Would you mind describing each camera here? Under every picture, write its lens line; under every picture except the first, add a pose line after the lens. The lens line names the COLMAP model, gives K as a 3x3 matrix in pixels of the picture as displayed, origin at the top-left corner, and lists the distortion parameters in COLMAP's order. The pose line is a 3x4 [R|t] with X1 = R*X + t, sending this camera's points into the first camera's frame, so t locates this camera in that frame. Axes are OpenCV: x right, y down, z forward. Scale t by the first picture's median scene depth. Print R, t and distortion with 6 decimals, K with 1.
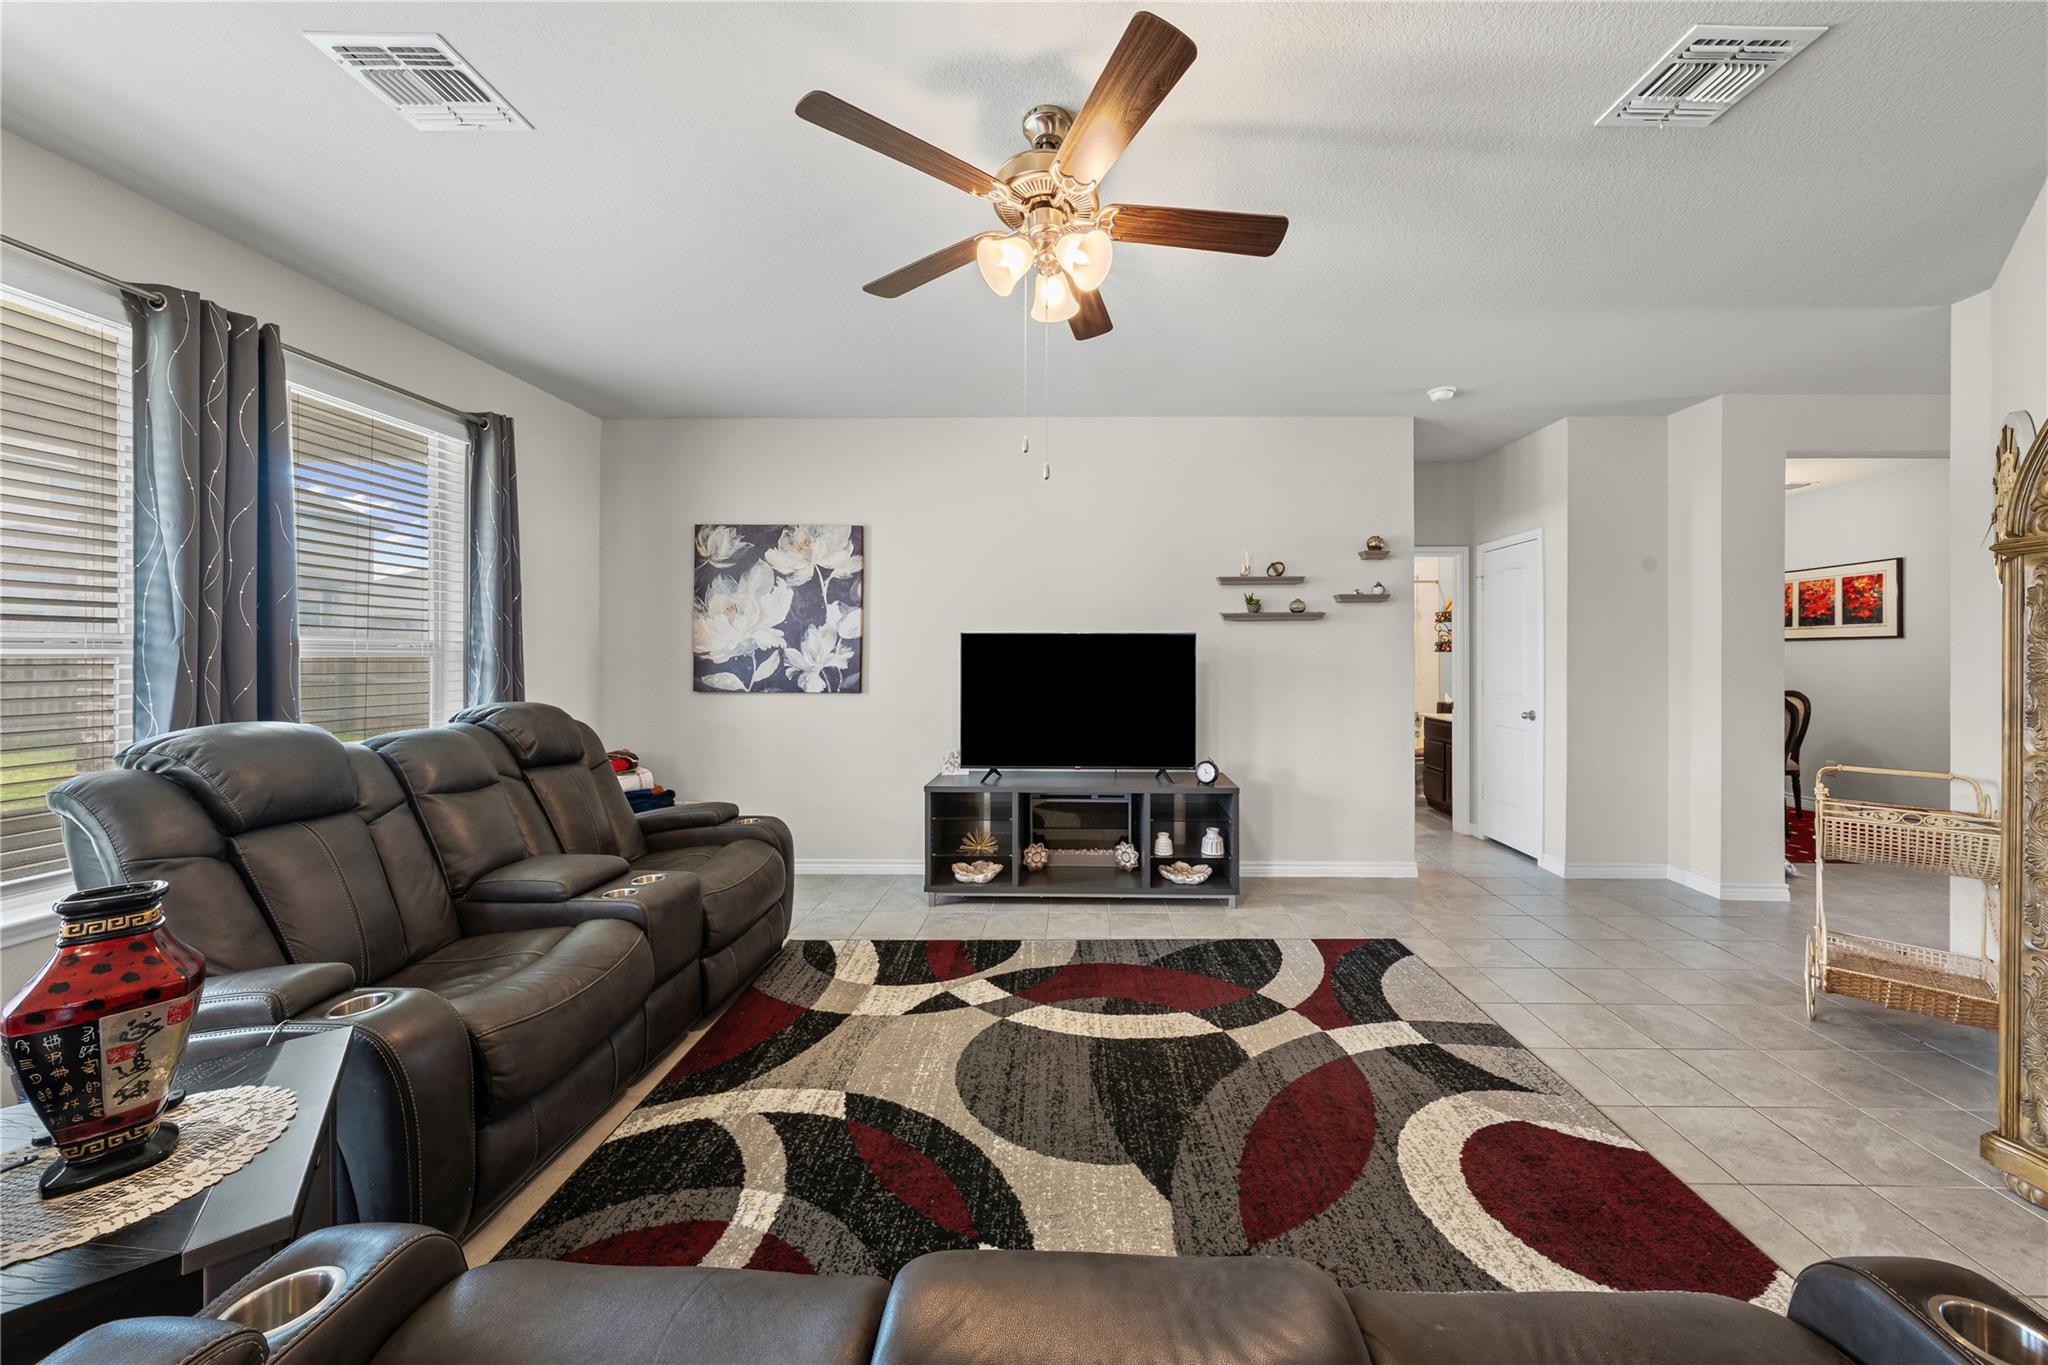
lens RADIAL K [[696.2, 0, 1070.1], [0, 696.2, 652.3], [0, 0, 1]] dist [0.001609, -0.000636]
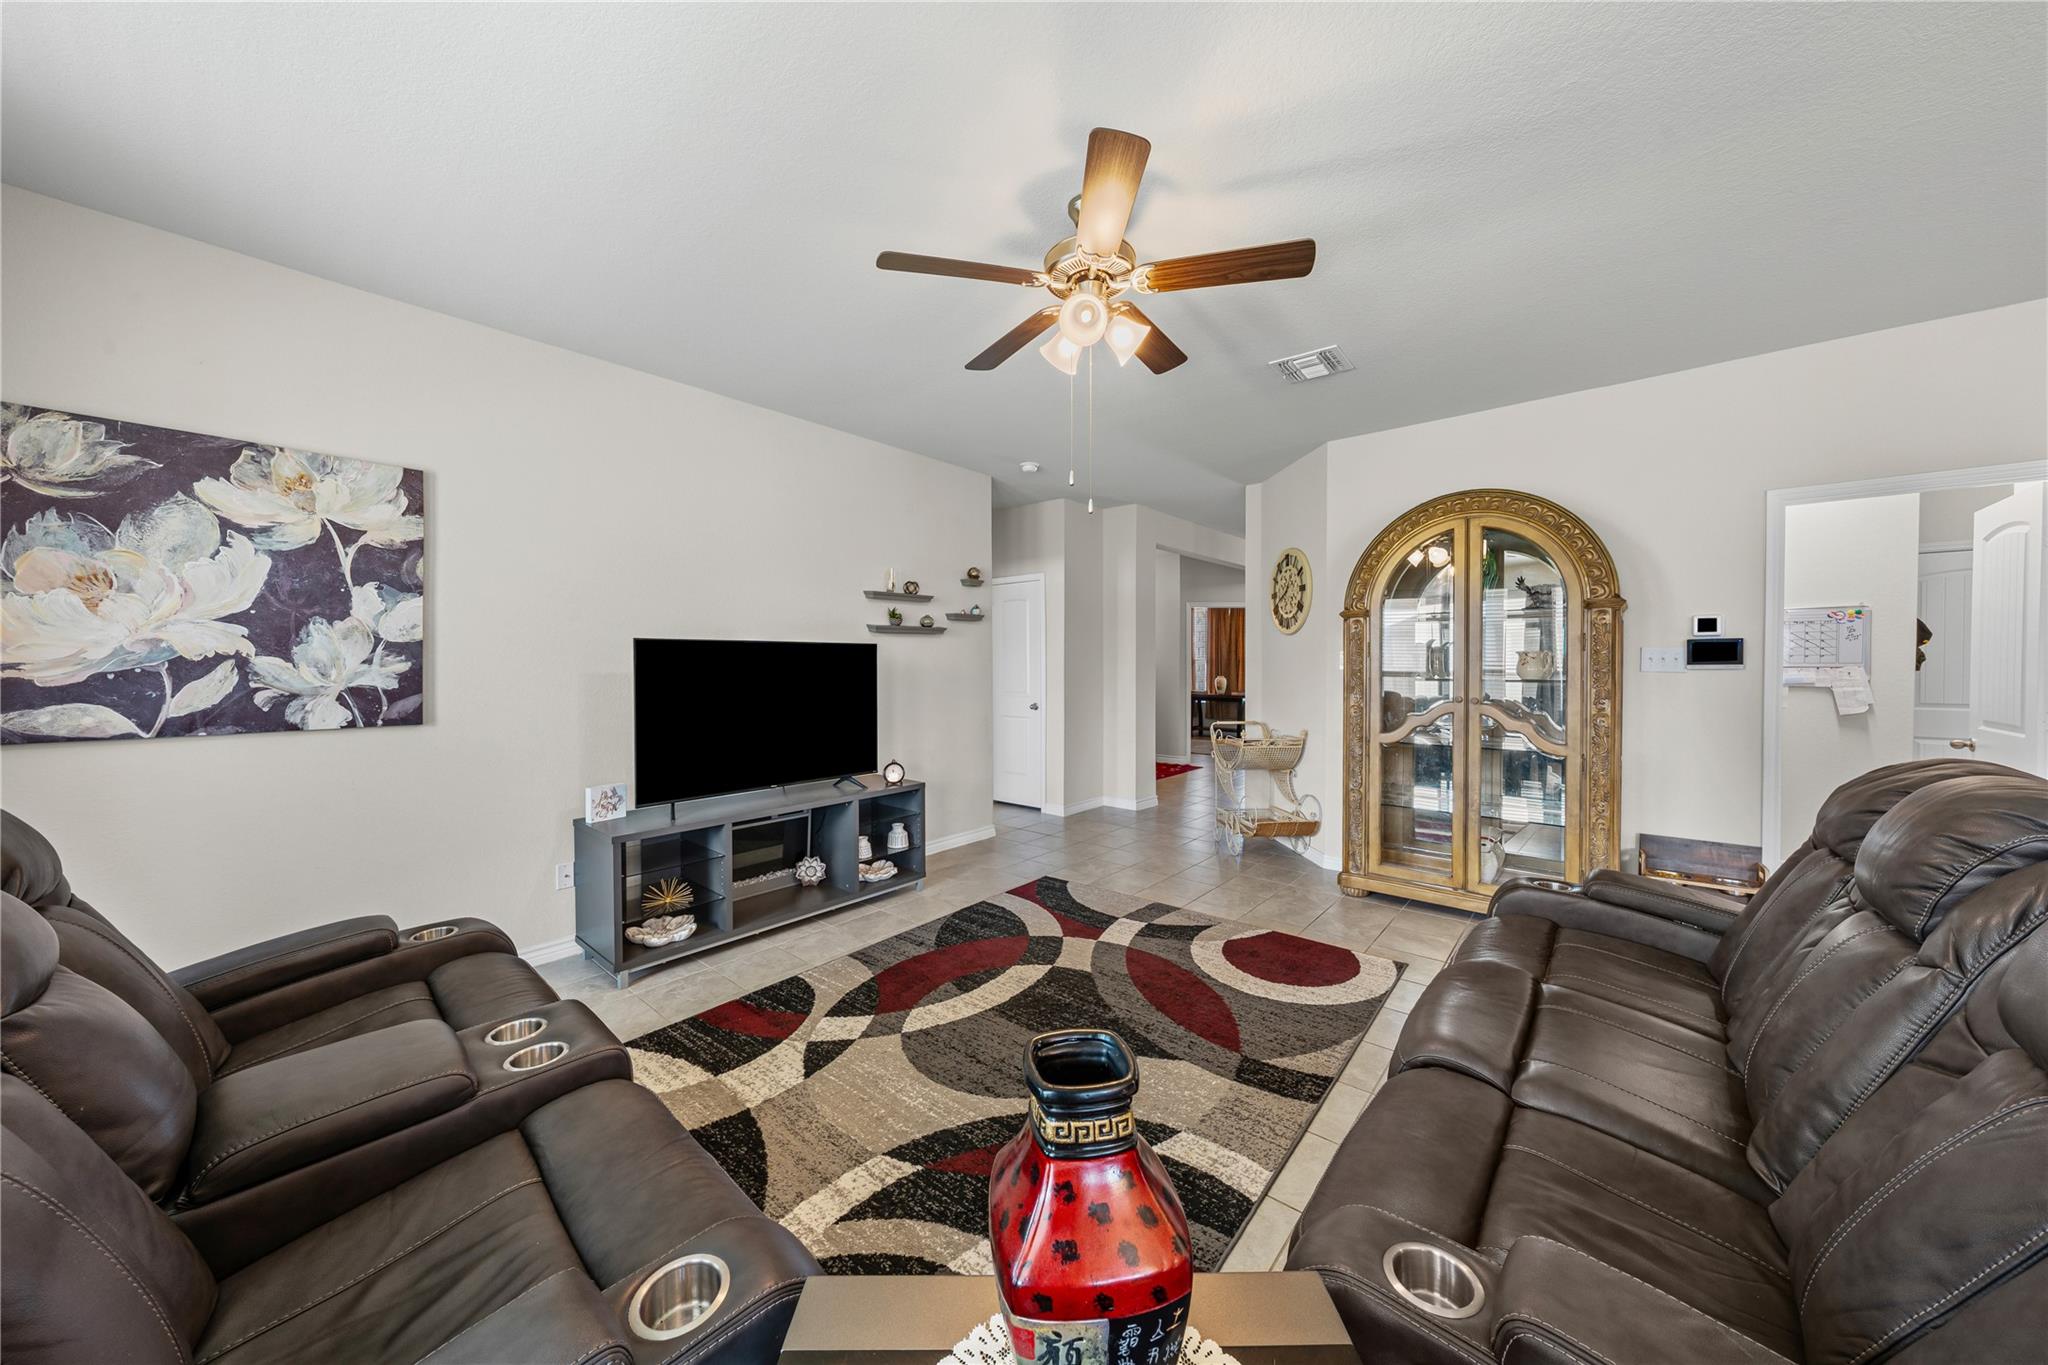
lens RADIAL K [[696.2, 0, 995.1], [0, 696.2, 671.0], [0, 0, 1]] dist [0.001609, -0.000636]
pose [[0.649197, -0.012526, 0.760517, -0.496960], [0.004087, 0.999907, 0.012980, 0.001324], [-0.760609, -0.005318, 0.649188, 0.174065]]
